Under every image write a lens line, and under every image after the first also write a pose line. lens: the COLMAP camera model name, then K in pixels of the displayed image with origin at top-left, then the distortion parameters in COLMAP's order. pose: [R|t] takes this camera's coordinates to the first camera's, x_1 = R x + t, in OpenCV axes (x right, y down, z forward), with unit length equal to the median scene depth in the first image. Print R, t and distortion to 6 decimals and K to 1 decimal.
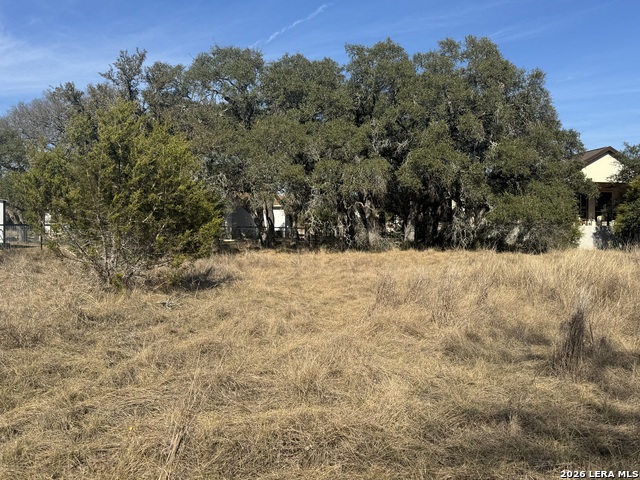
lens RADIAL K [[581.1, 0, 317.8], [0, 581.1, 245.5], [0, 0, 1]] dist [0.066485, -0.013354]
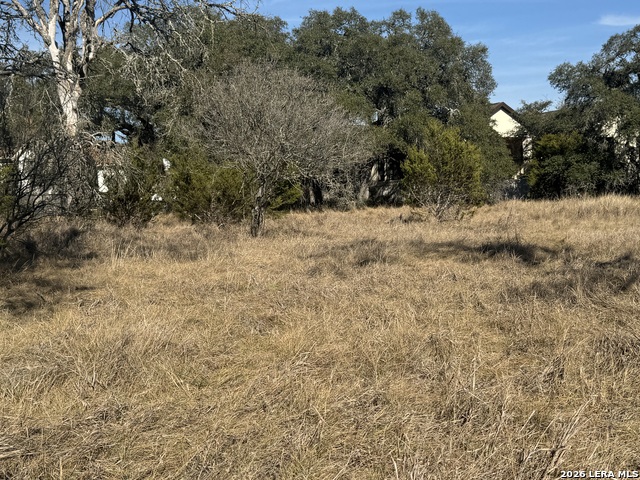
lens RADIAL K [[872.5, 0, 315.7], [0, 872.5, 238.3], [0, 0, 1]] dist [0.071584, 0.000000]
pose [[0.940261, -0.045600, 0.337388, -0.479292], [0.036341, 0.998771, 0.033712, 0.005441], [-0.338510, -0.019437, 0.940762, -0.457398]]
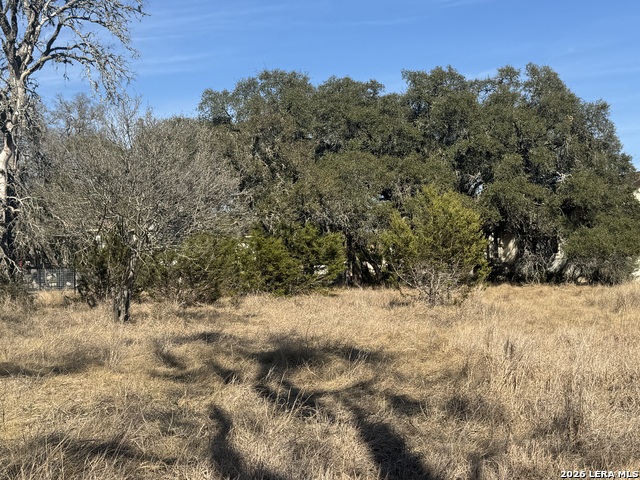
lens RADIAL K [[872.5, 0, 319.0], [0, 872.5, 238.9], [0, 0, 1]] dist [0.071584, 0.000000]
pose [[0.992876, -0.014927, 0.118216, -0.259978], [0.021945, 0.998059, -0.058289, 0.008981], [-0.117116, 0.060468, 0.991276, -0.374424]]
